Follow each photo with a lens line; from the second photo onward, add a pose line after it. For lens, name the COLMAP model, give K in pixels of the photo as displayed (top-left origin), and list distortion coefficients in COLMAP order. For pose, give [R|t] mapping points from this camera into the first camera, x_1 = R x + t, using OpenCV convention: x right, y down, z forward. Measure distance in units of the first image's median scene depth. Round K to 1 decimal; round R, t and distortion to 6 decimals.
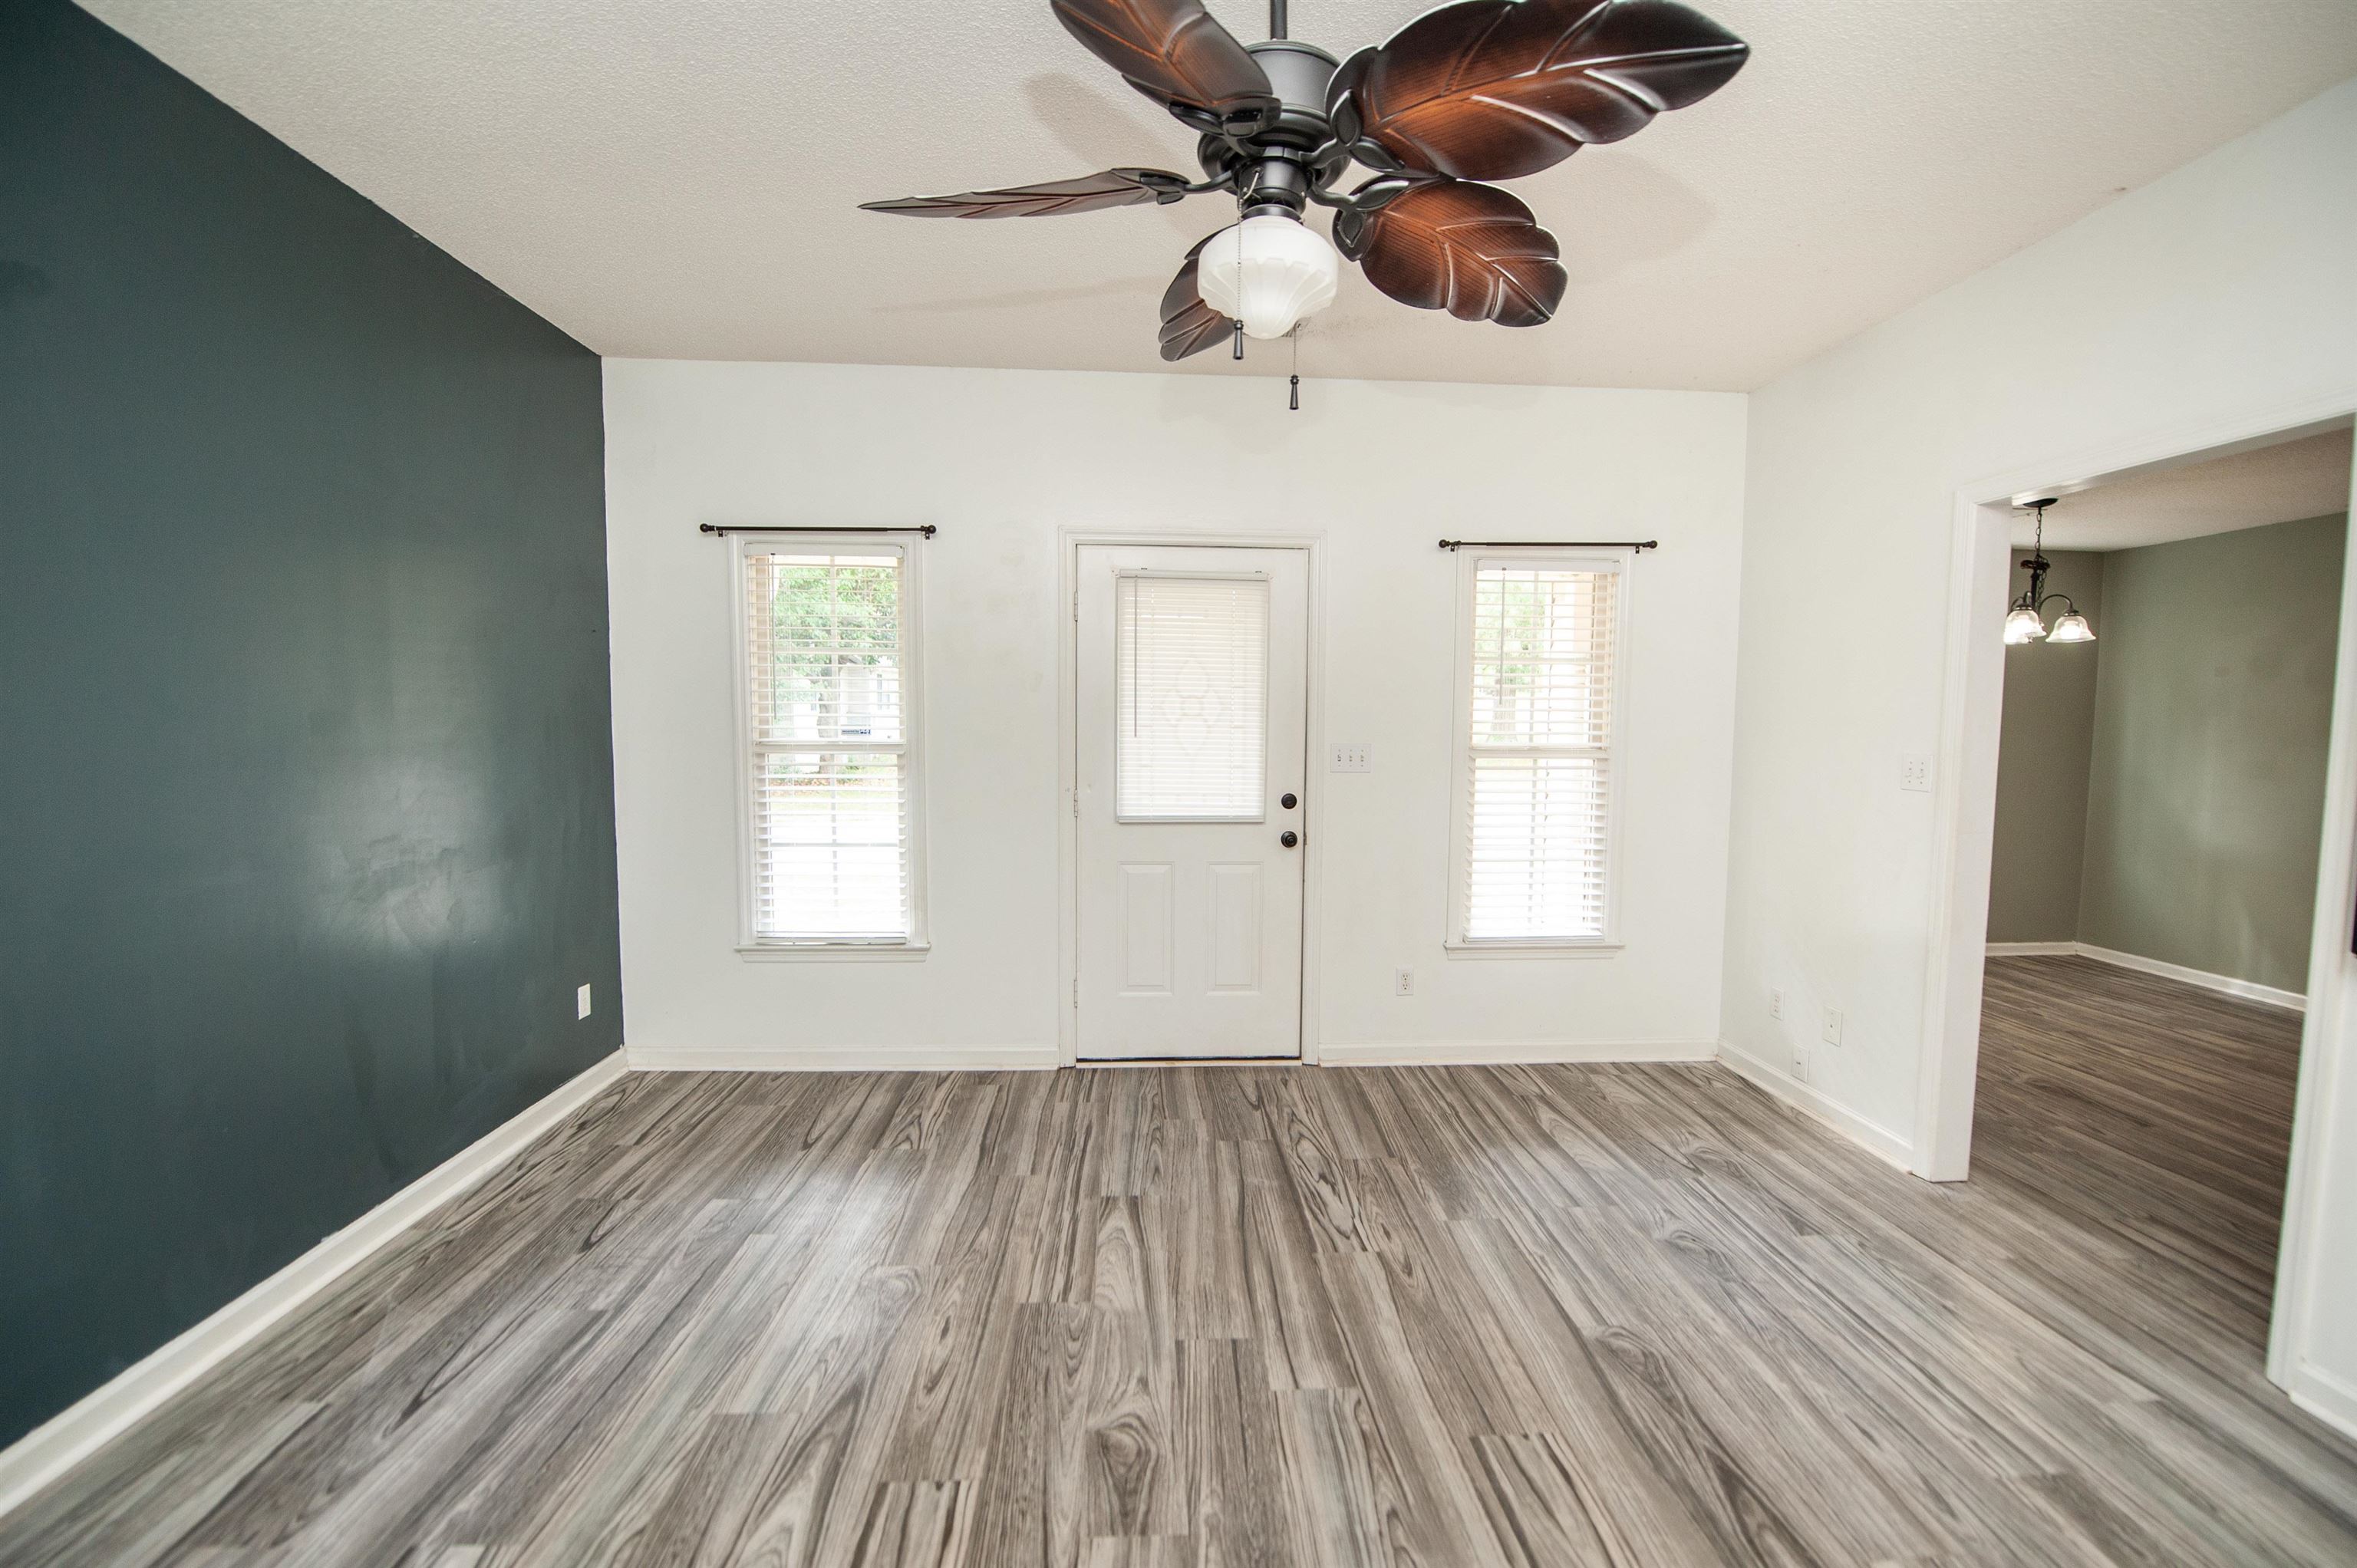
lens RADIAL K [[980.6, 0, 1180.6], [0, 980.6, 791.1], [0, 0, 1]] dist [-0.012257, -0.004731]
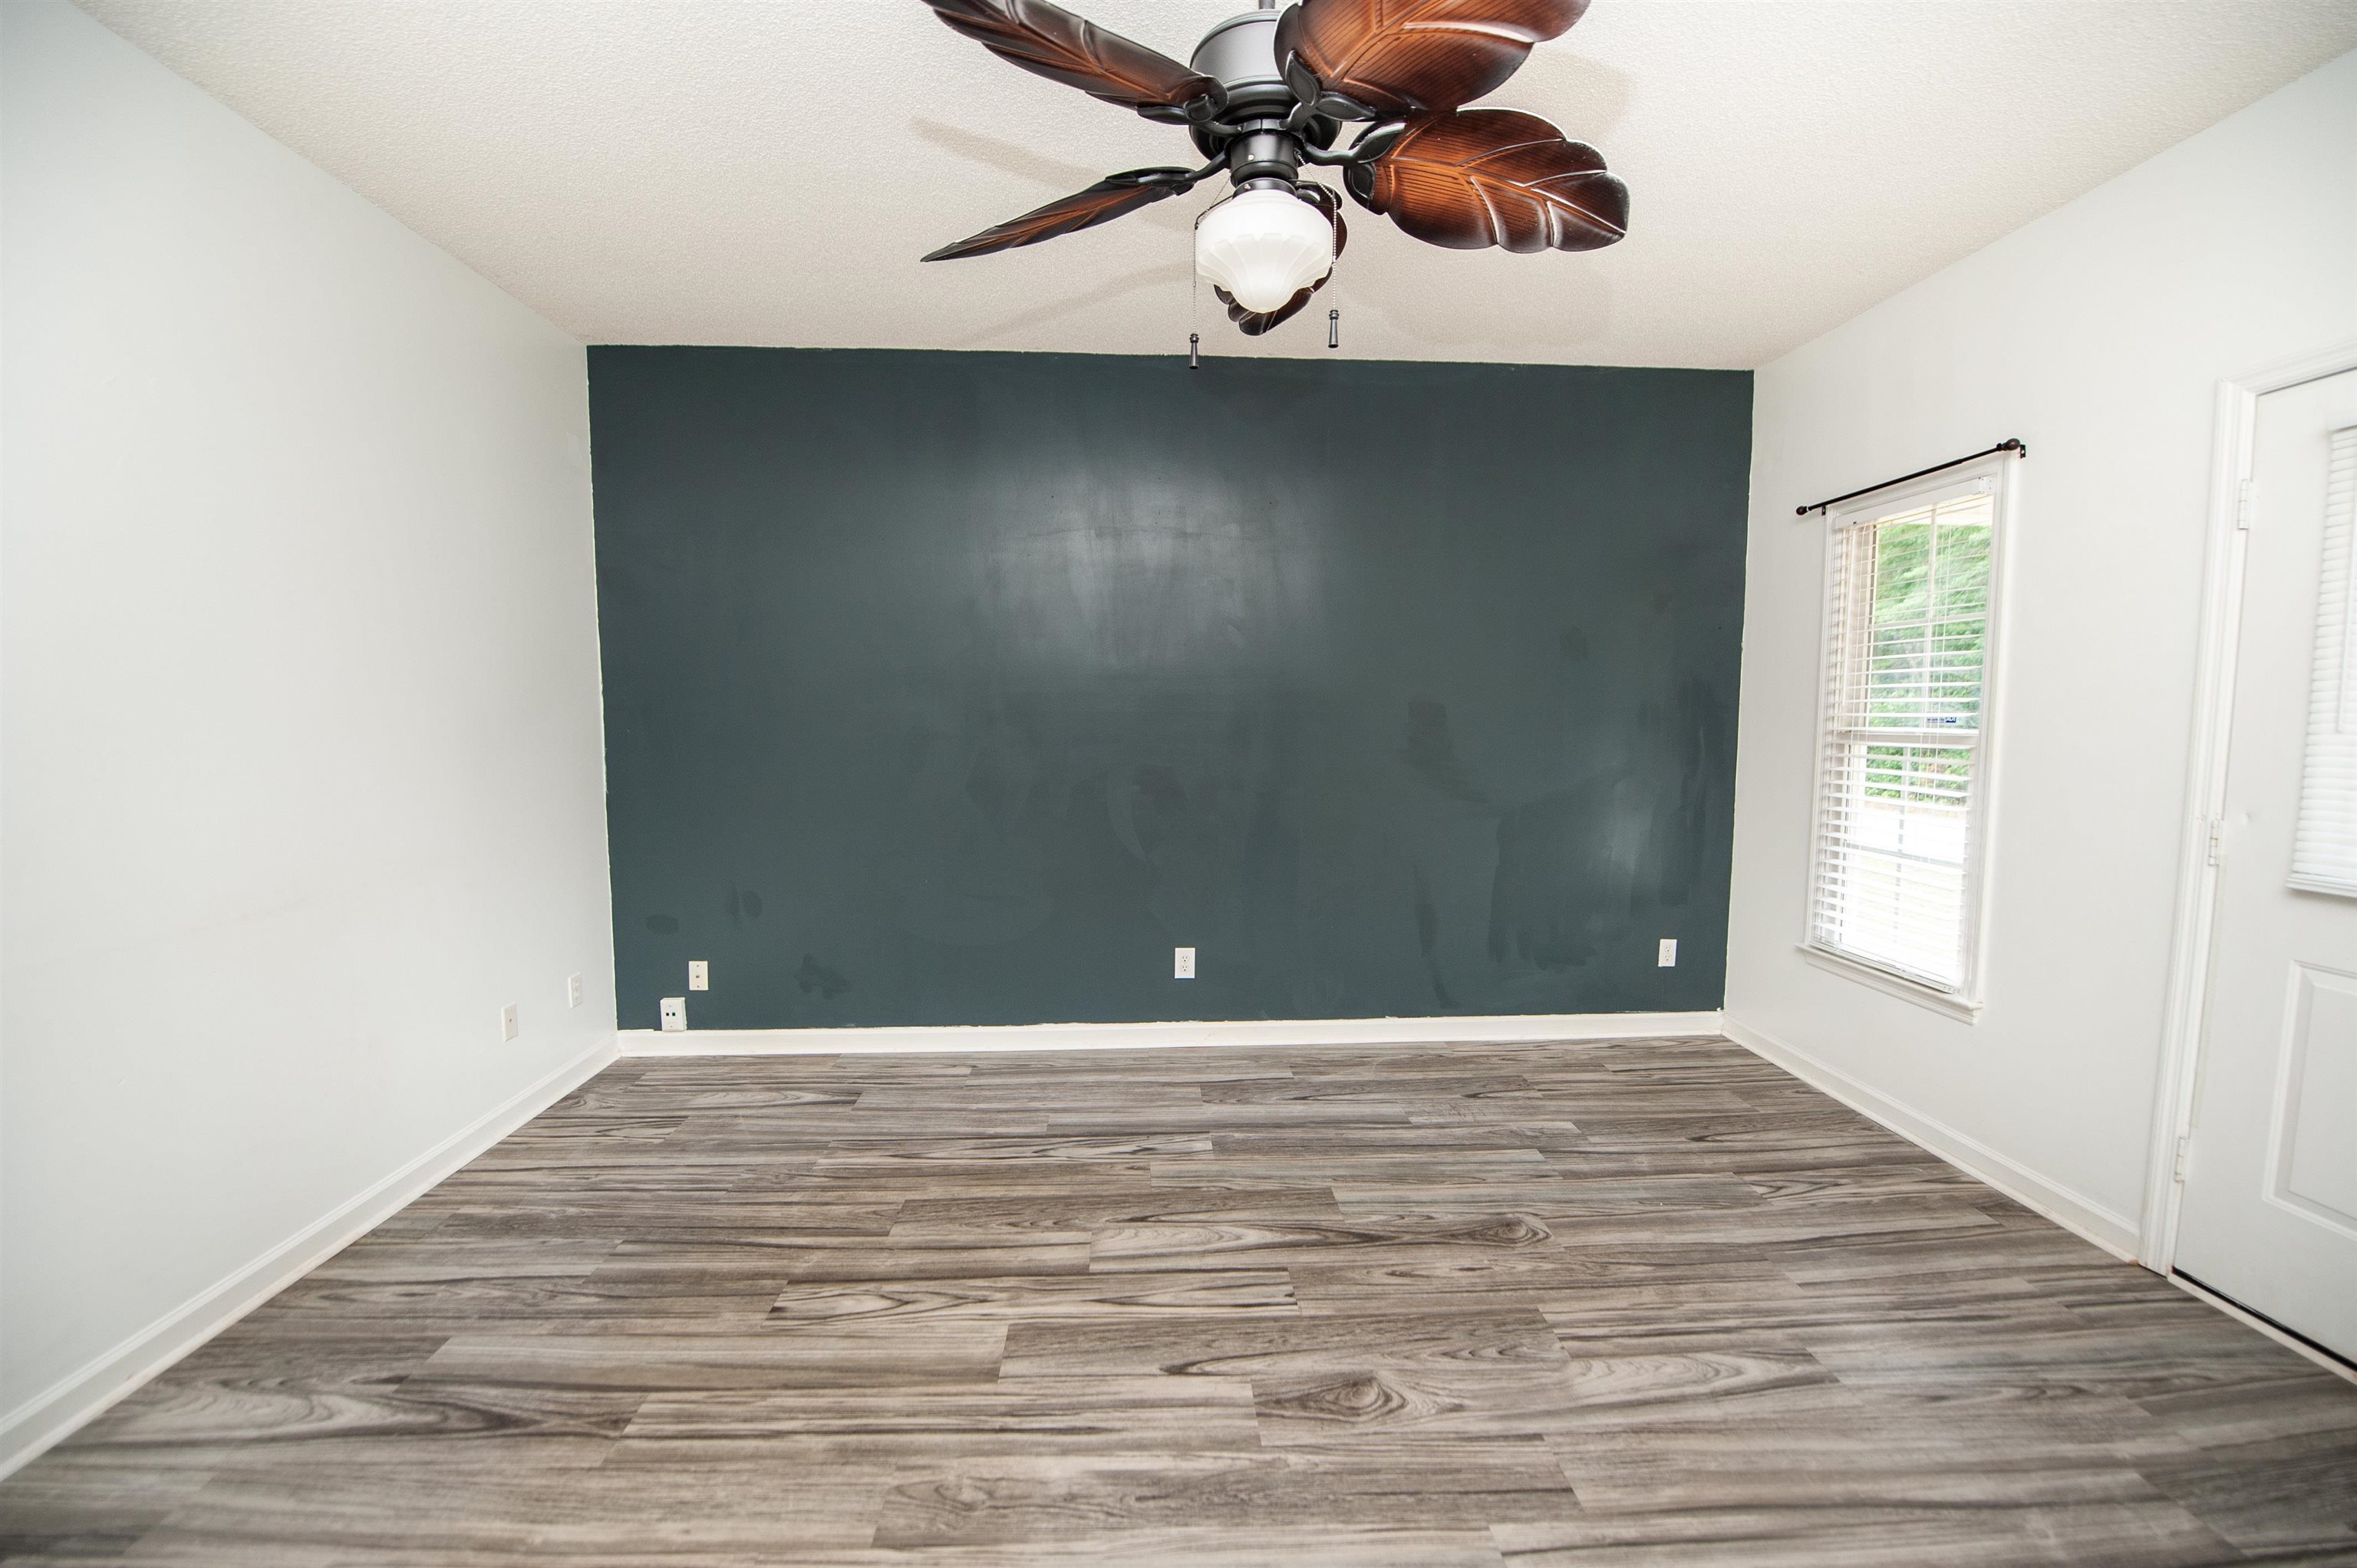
lens RADIAL K [[947.3, 0, 1194.5], [0, 947.3, 790.2], [0, 0, 1]] dist [-0.013815, -0.004612]
pose [[-0.002310, 0.072354, -0.997376, 0.663520], [-0.074505, 0.994594, 0.072324, -0.019805], [0.997218, 0.074477, 0.003093, 0.577424]]
